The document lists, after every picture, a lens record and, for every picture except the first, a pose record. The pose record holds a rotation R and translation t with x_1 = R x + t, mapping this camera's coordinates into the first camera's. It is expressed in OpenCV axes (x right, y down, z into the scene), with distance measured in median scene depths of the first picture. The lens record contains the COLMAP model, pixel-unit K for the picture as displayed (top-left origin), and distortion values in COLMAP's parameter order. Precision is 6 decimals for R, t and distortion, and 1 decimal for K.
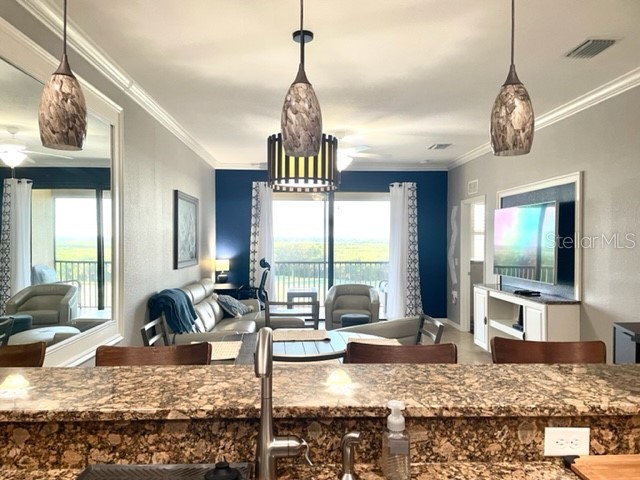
lens RADIAL K [[481.3, 0, 314.9], [0, 481.3, 242.3], [0, 0, 1]] dist [0.064042, -0.061323]
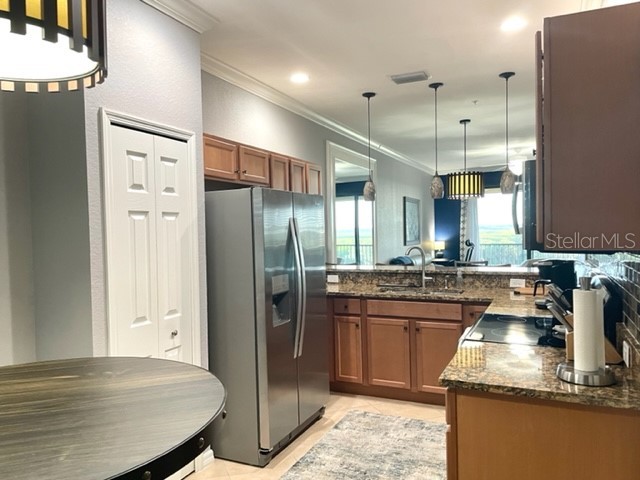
lens RADIAL K [[481.3, 0, 320.3], [0, 481.3, 238.1], [0, 0, 1]] dist [0.064042, -0.061323]
pose [[0.893336, -0.016145, -0.449099, 0.133477], [0.022062, 0.999725, 0.007945, 0.008596], [0.448848, -0.017006, 0.893446, -0.413826]]
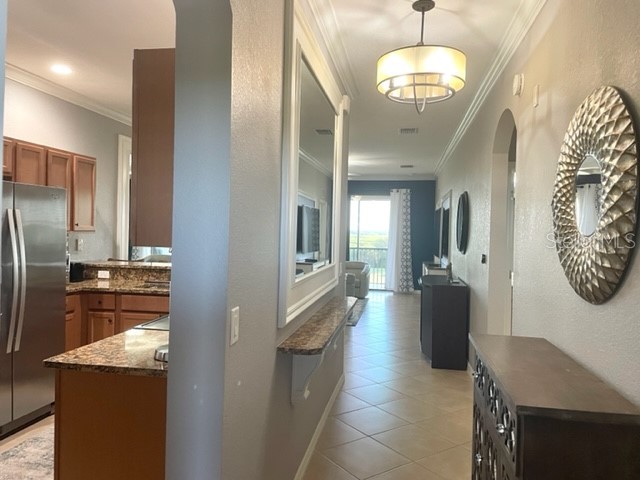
lens RADIAL K [[481.3, 0, 321.4], [0, 481.3, 237.9], [0, 0, 1]] dist [0.064042, -0.061323]
pose [[0.979588, 0.022583, -0.199743, 0.265322], [-0.021545, 0.999741, 0.007371, 0.009048], [0.199858, -0.002917, 0.979820, -0.404567]]
